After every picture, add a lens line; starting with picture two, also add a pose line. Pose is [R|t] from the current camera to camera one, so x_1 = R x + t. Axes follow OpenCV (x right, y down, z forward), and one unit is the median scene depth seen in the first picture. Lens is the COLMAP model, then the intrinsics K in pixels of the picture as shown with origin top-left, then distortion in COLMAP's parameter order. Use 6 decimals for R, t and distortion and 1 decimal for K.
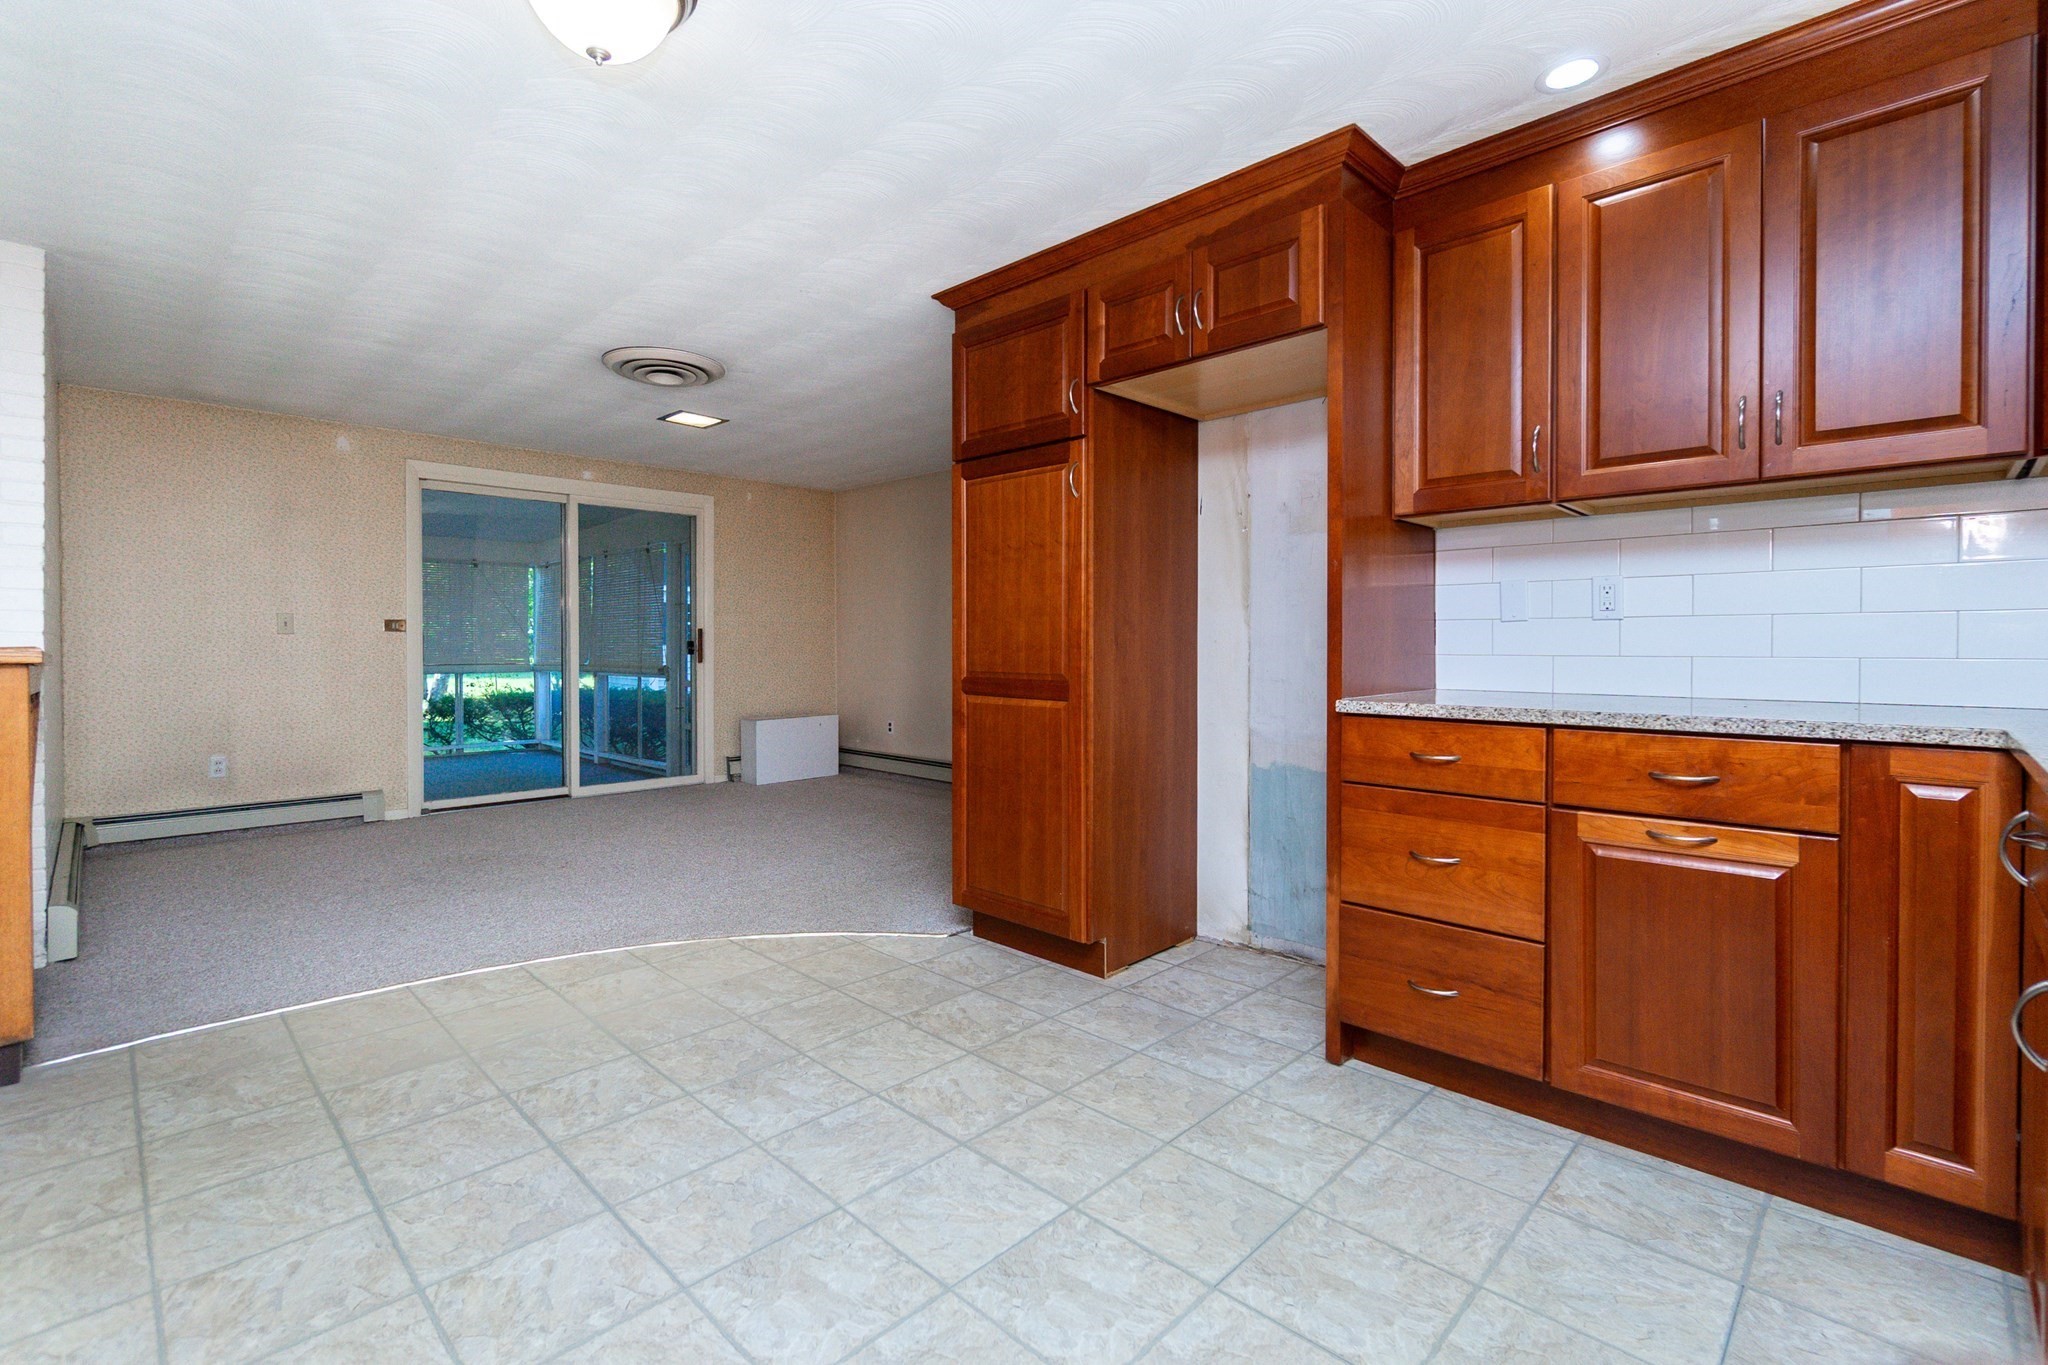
lens RADIAL K [[962.8, 0, 1021.6], [0, 962.8, 650.0], [0, 0, 1]] dist [0.000820, 0.000233]
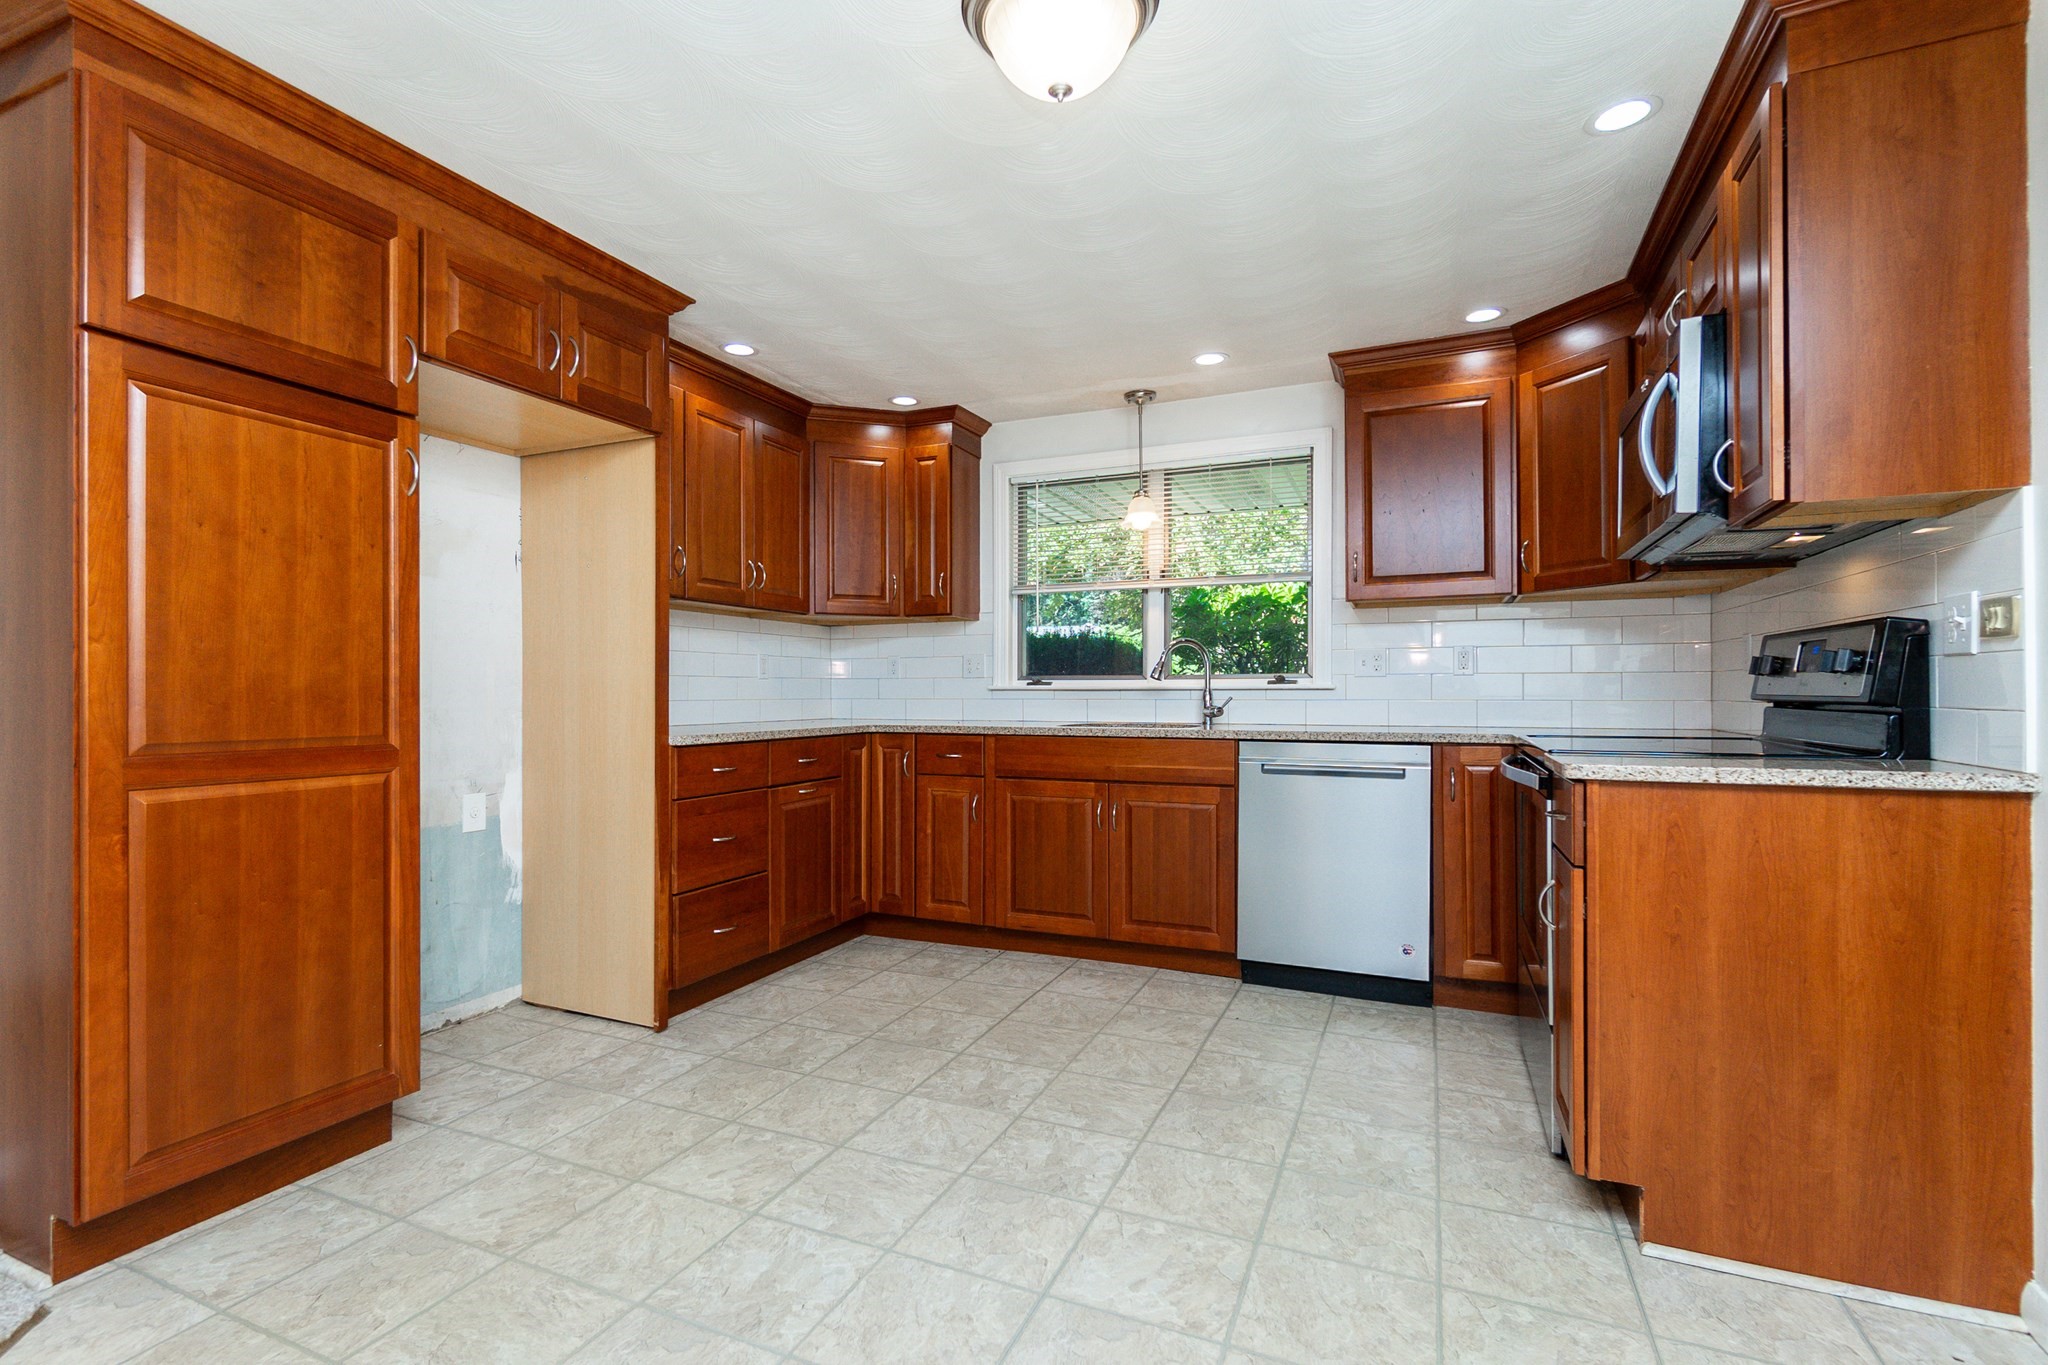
lens RADIAL K [[910.7, 0, 986.2], [0, 910.7, 693.4], [0, 0, 1]] dist [0.001172, -0.000011]
pose [[-0.340369, 0.000670, 0.940292, -0.988296], [0.008995, 0.999956, 0.002543, -0.005034], [-0.940249, 0.009324, -0.340360, 1.073967]]
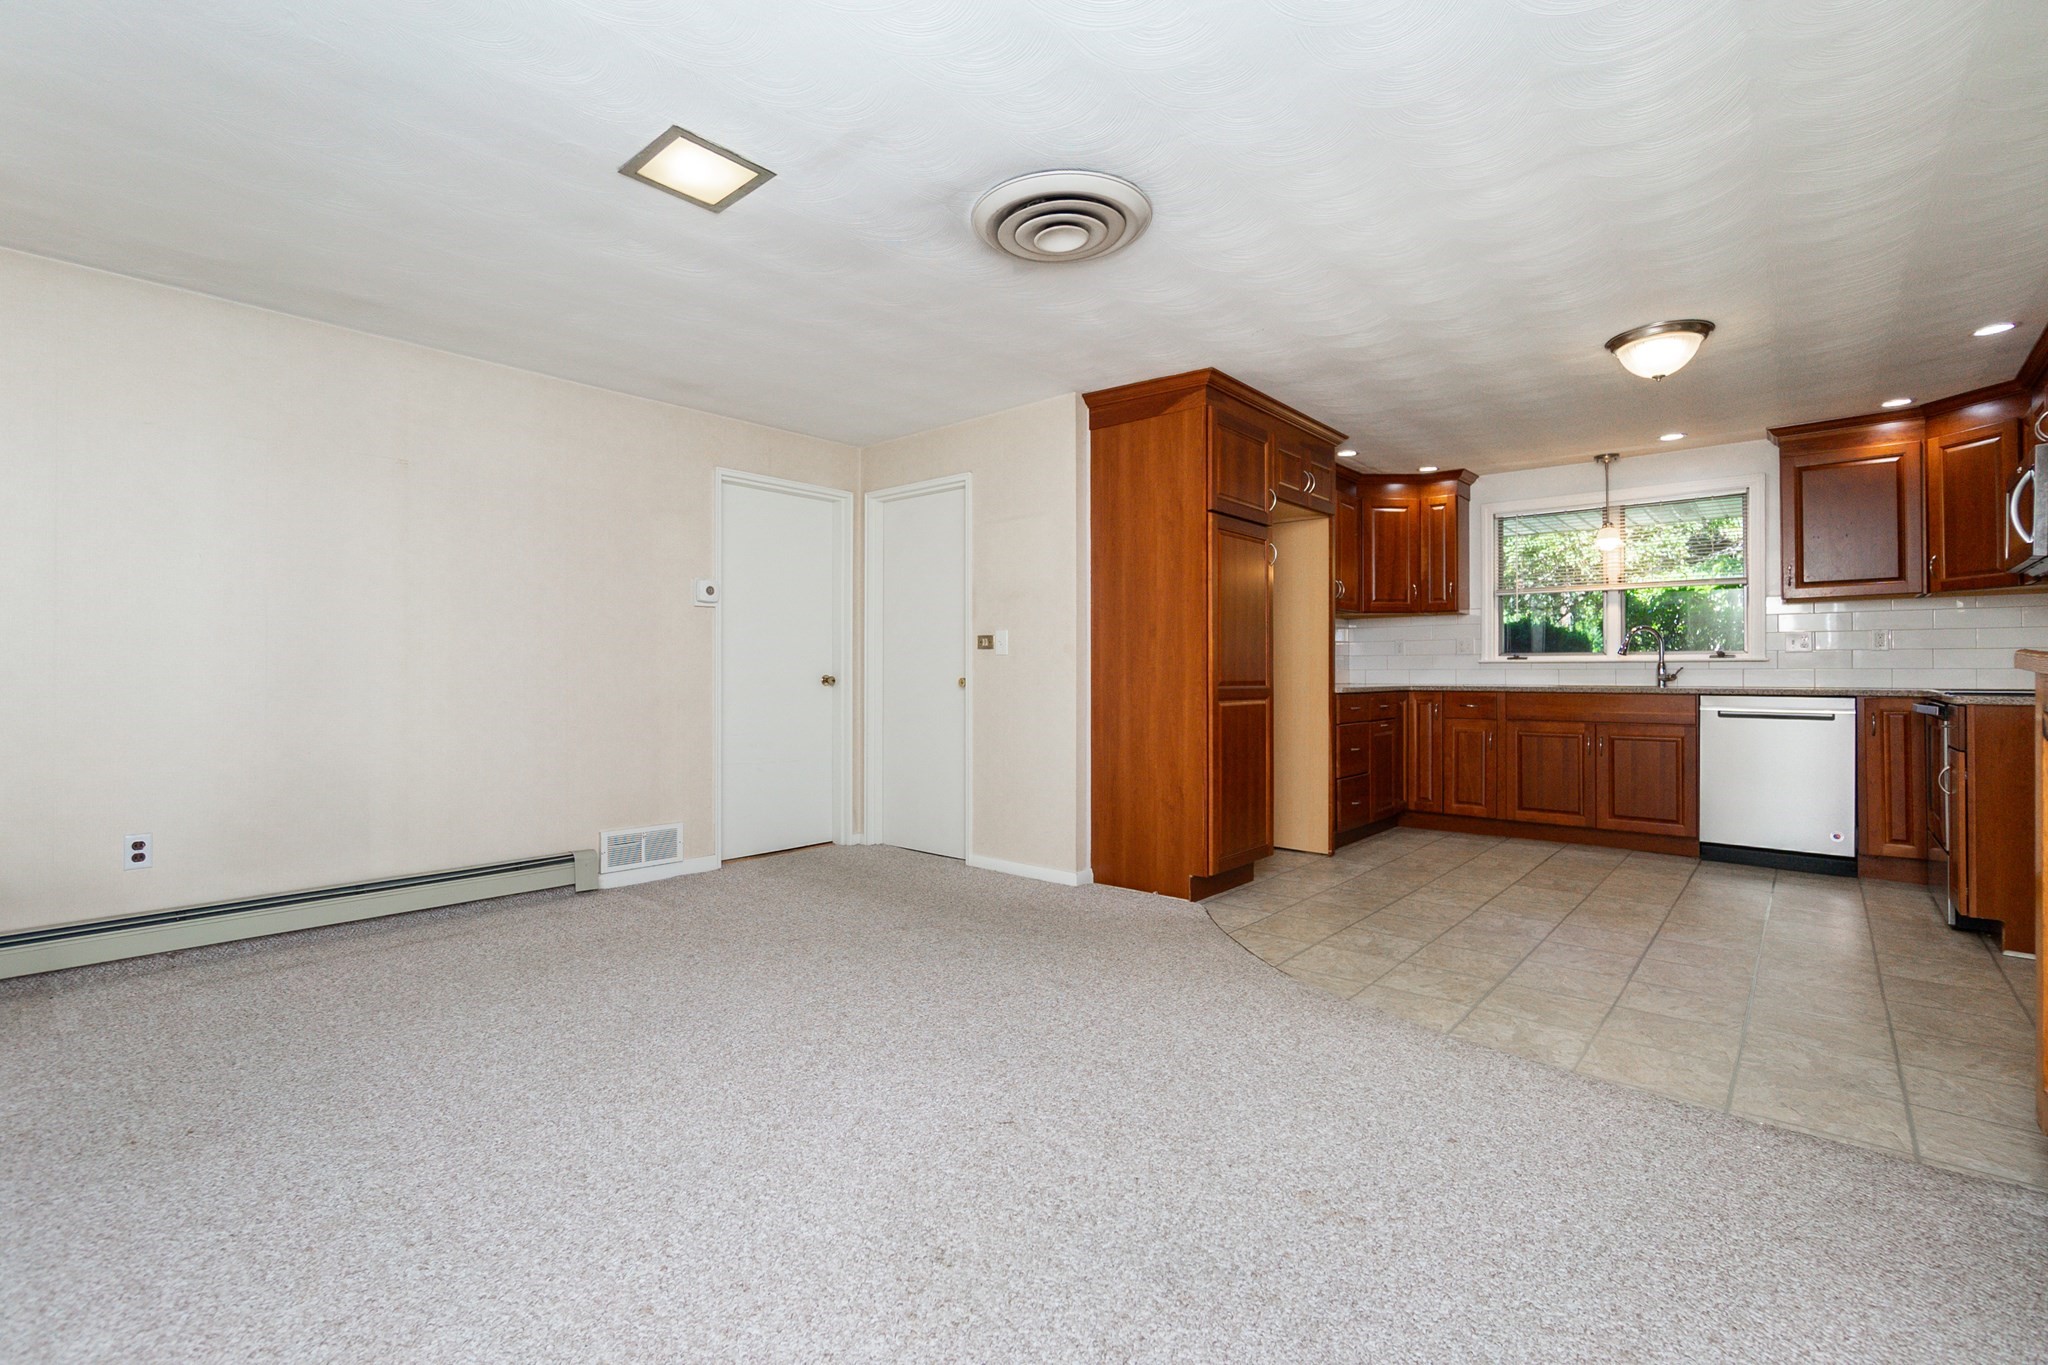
lens RADIAL K [[877.1, 0, 1065.0], [0, 877.1, 667.4], [0, 0, 1]] dist [-0.000544, 0.000208]
pose [[-0.089941, 0.006740, 0.995924, -1.708104], [0.007920, 0.999950, -0.006052, 0.012483], [-0.995916, 0.007343, -0.089990, 1.901508]]
